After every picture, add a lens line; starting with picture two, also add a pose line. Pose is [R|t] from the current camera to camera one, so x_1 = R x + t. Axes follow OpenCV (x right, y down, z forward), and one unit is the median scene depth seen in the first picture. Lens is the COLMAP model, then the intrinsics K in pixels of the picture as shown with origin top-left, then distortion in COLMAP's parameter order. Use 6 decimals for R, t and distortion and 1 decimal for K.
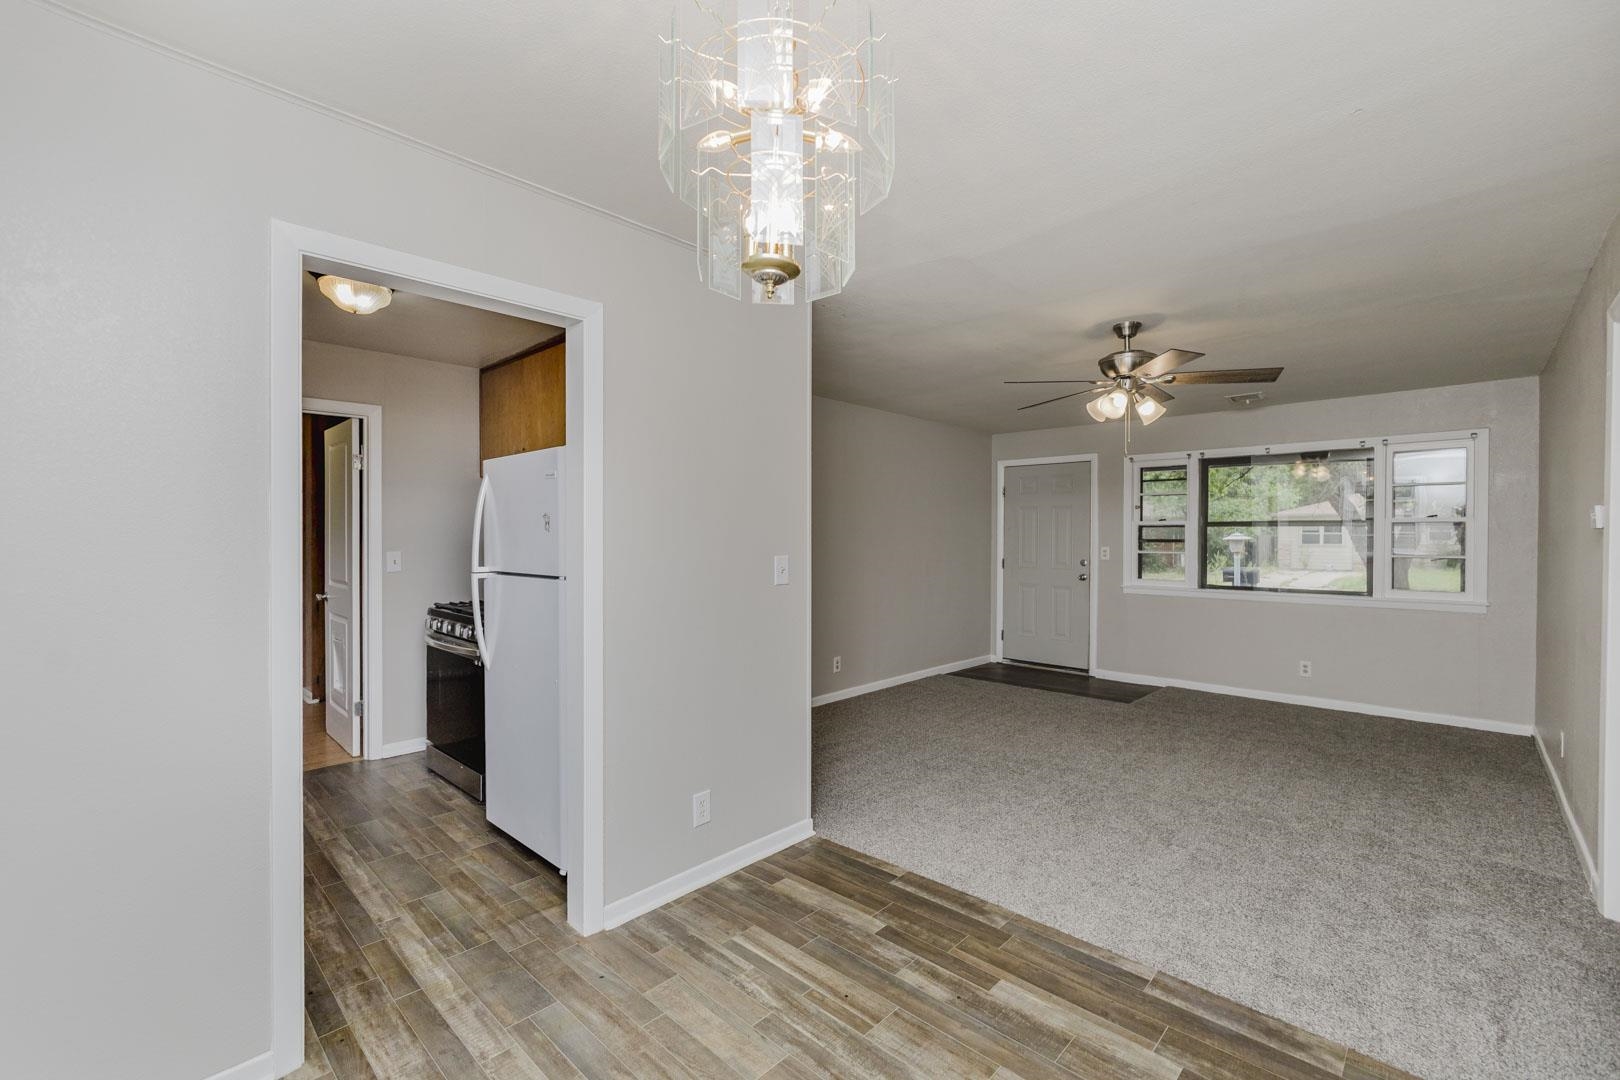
lens RADIAL K [[685.7, 0, 800.2], [0, 685.7, 544.7], [0, 0, 1]] dist [-0.008959, 0.000728]
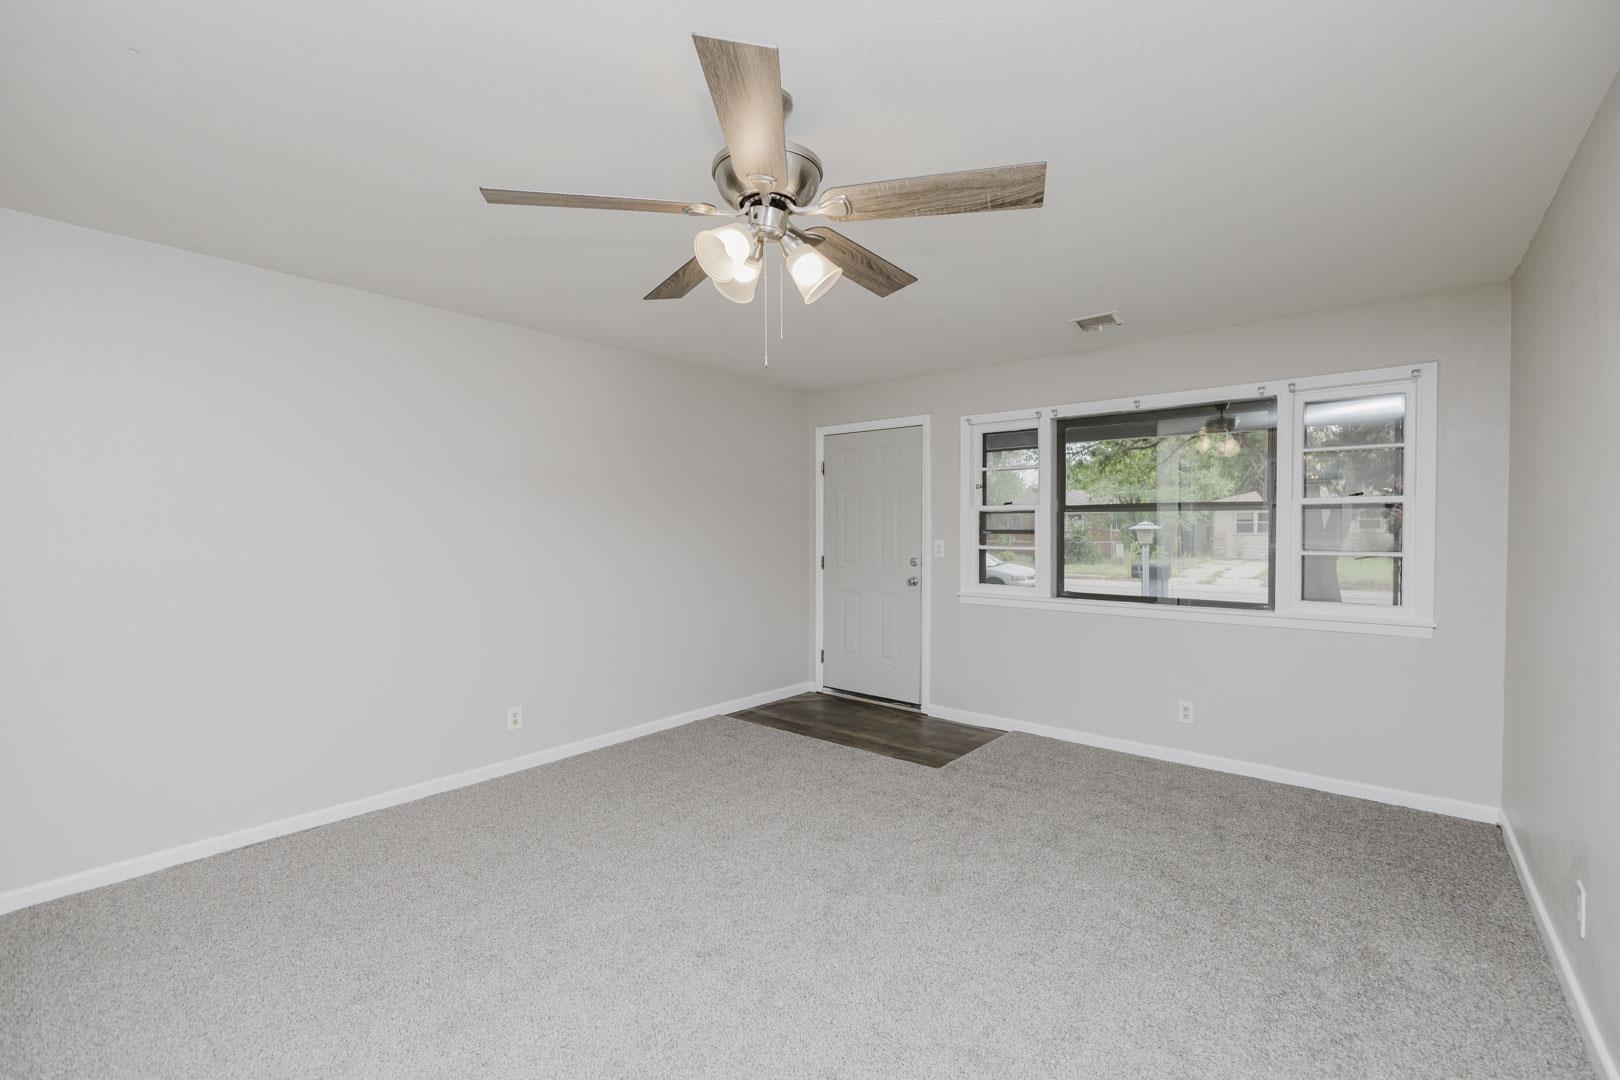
lens RADIAL K [[685.7, 0, 802.9], [0, 685.7, 543.4], [0, 0, 1]] dist [-0.008959, 0.000728]
pose [[0.998122, -0.006501, 0.060918, 0.257264], [0.005821, 0.999919, 0.011338, -0.002914], [-0.060987, -0.010962, 0.998078, 0.271644]]
